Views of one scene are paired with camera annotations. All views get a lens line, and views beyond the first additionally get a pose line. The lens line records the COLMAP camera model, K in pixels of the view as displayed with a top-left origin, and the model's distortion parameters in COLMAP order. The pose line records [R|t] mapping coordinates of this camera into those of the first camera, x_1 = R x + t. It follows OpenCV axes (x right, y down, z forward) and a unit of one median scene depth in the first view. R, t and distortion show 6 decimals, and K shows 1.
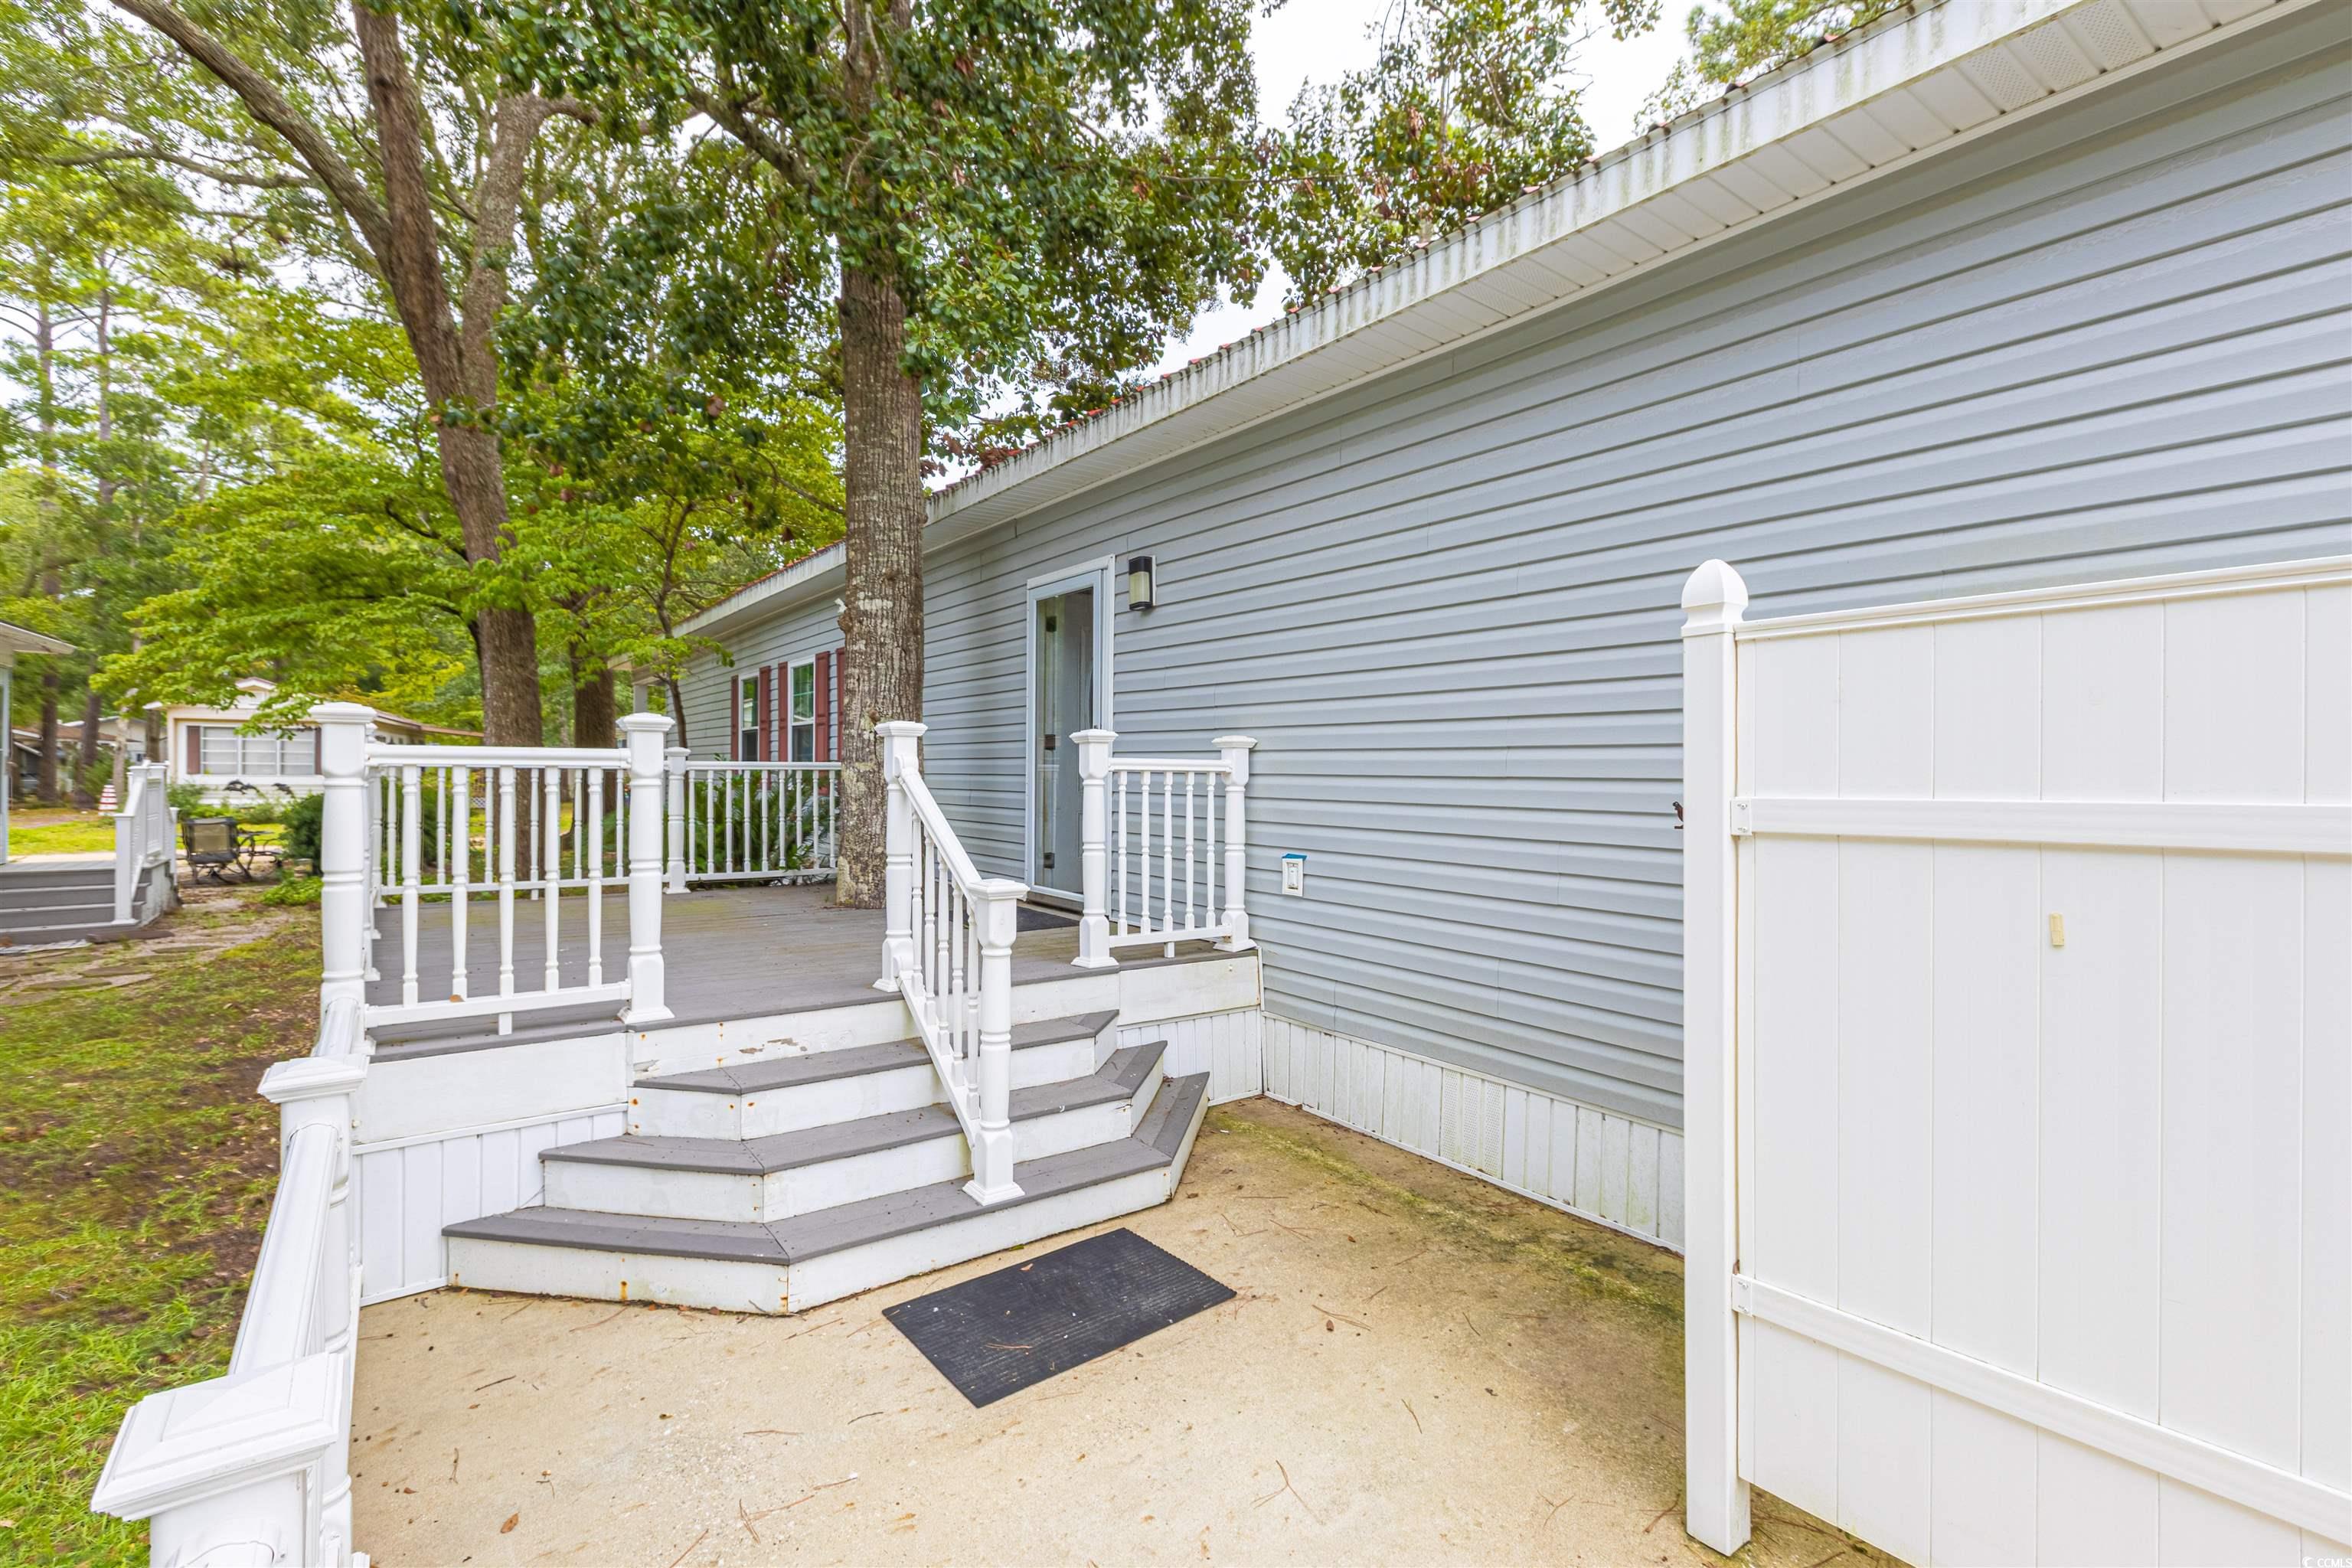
lens RADIAL K [[1041.9, 0, 1164.3], [0, 1041.9, 780.9], [0, 0, 1]] dist [-0.003957, 0.000822]
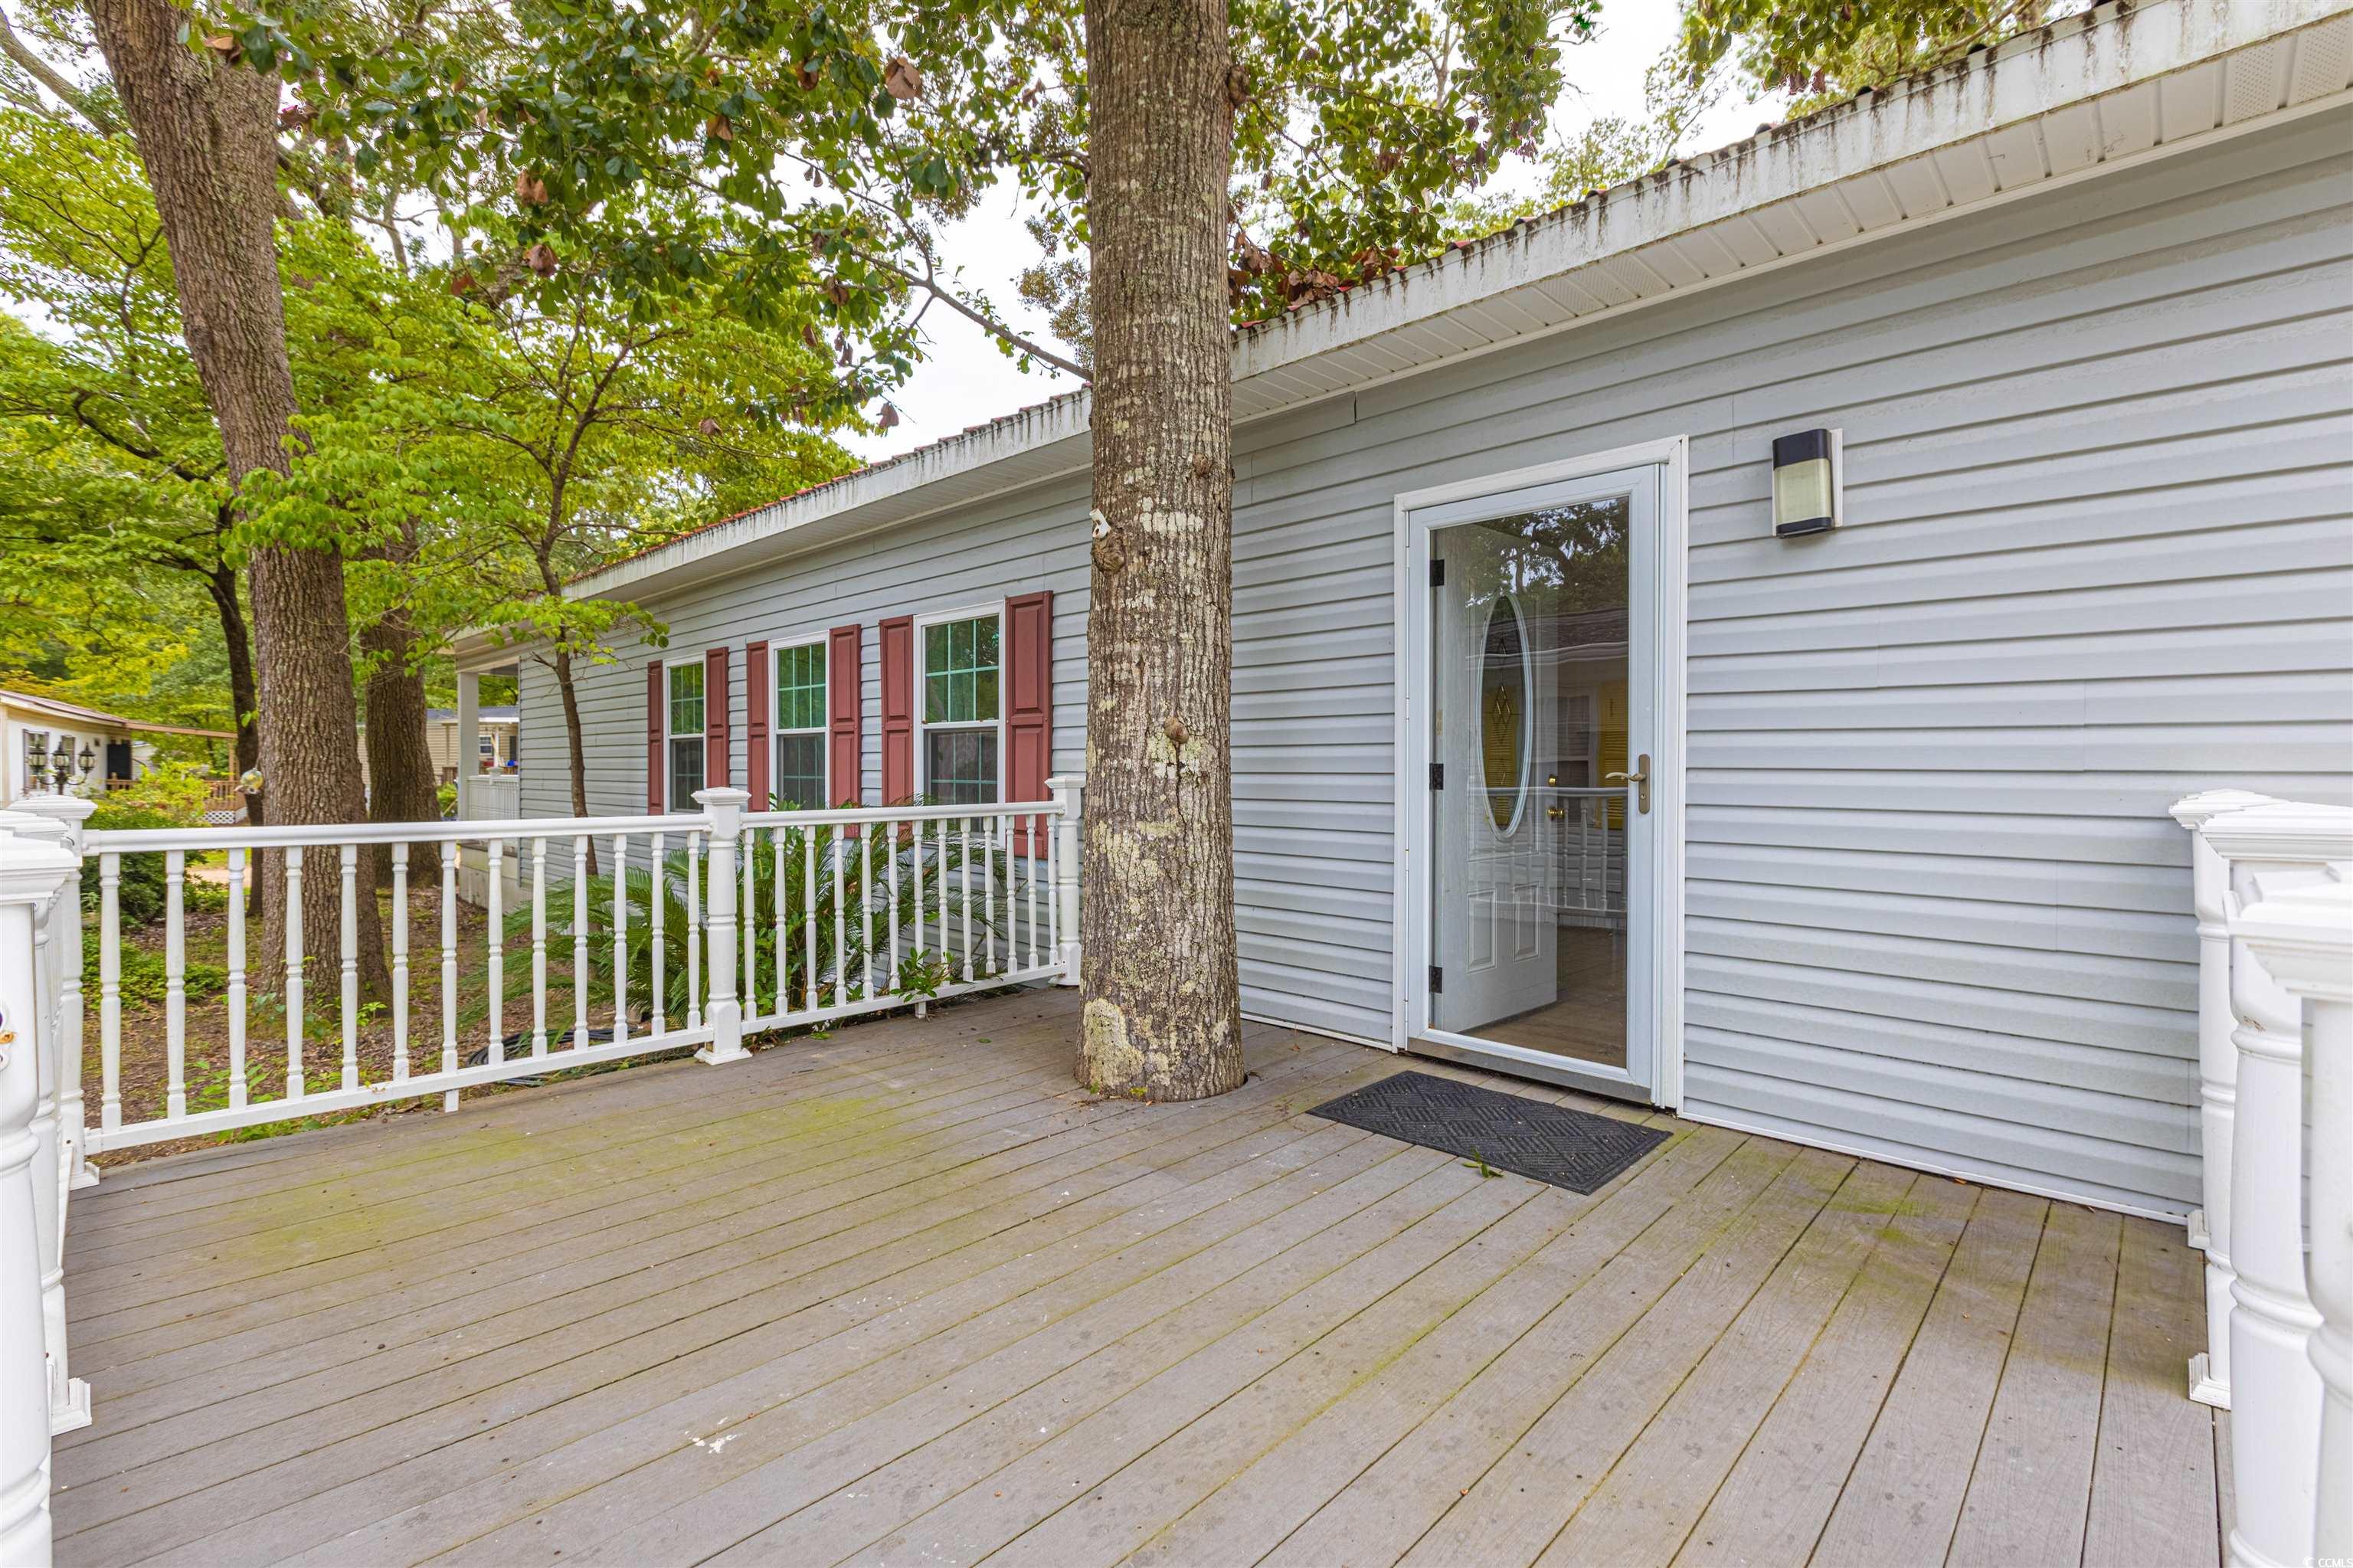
lens RADIAL K [[1042.4, 0, 1189.2], [0, 1042.4, 777.6], [0, 0, 1]] dist [-0.003957, 0.000822]
pose [[0.983971, -0.008407, 0.178128, -0.319661], [0.008049, 0.999964, 0.002734, -0.036169], [-0.178144, -0.001257, 0.984004, 0.418907]]
